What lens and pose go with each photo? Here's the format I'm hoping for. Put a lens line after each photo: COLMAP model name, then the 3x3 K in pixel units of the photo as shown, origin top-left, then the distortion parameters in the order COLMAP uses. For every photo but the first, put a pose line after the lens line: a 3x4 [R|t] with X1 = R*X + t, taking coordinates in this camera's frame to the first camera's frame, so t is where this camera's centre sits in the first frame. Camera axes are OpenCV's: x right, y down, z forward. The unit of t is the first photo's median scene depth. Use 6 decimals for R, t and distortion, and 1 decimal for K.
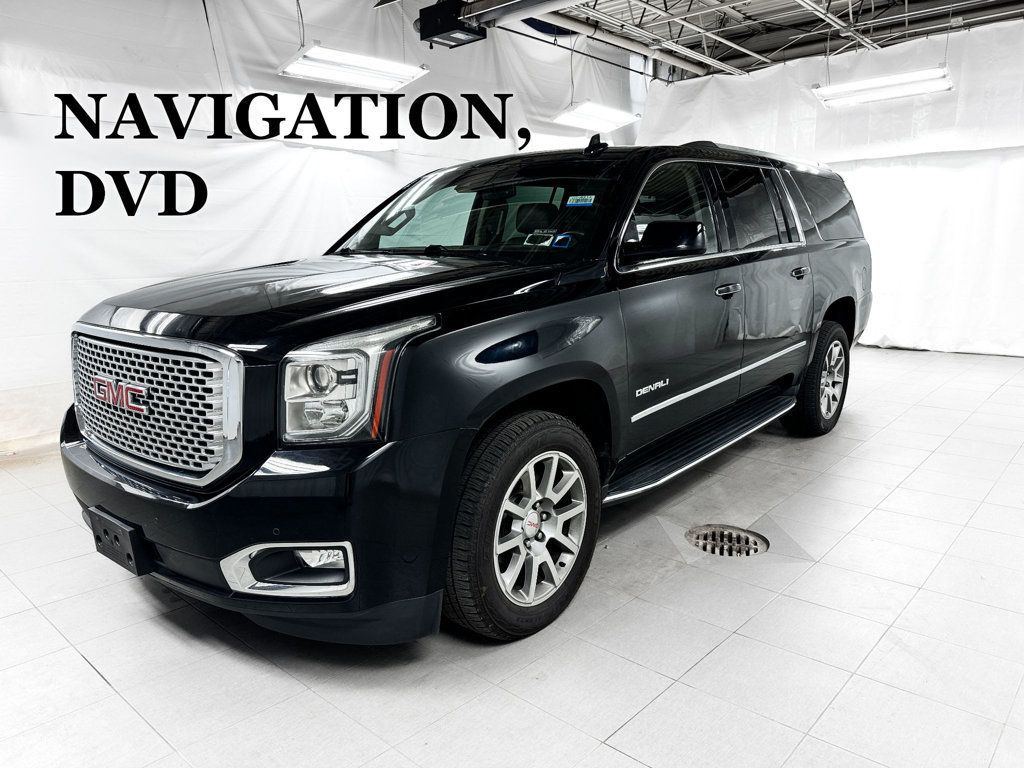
lens RADIAL K [[734.6, 0, 512.0], [0, 734.6, 384.0], [0, 0, 1]] dist [-0.001618, -0.002978]
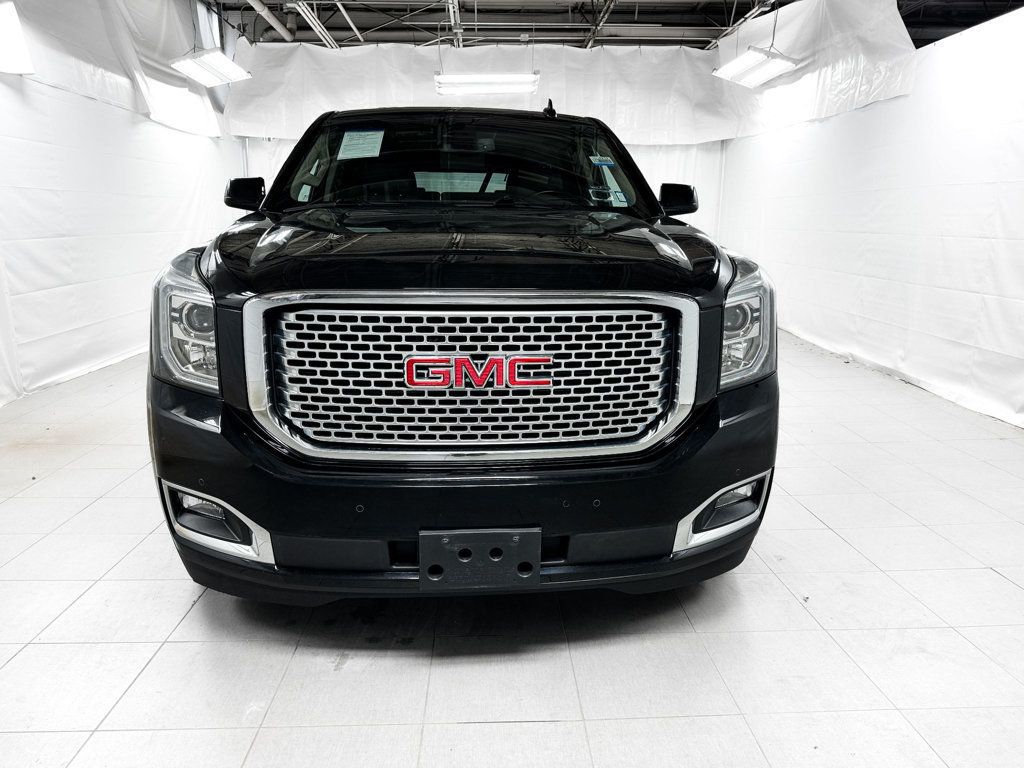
lens RADIAL K [[725.1, 0, 512.0], [0, 725.1, 384.0], [0, 0, 1]] dist [0.011711, 0.003207]
pose [[0.715992, -0.139842, 0.683959, -0.324712], [0.119536, 0.989820, 0.077245, -0.009177], [-0.687798, 0.026451, 0.725420, 0.130855]]
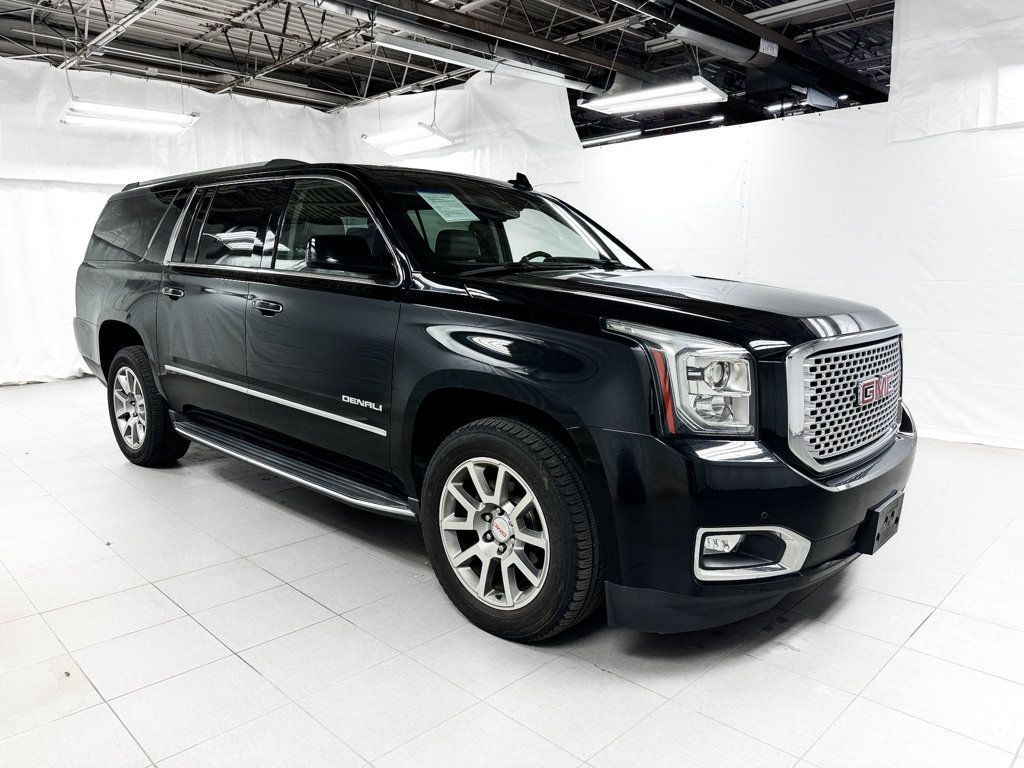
lens RADIAL K [[734.6, 0, 512.0], [0, 734.6, 384.0], [0, 0, 1]] dist [-0.001618, -0.002978]
pose [[0.056077, -0.141572, 0.988338, -0.514039], [0.183498, 0.974496, 0.129177, -0.073535], [-0.981419, 0.174115, 0.080625, 0.443350]]
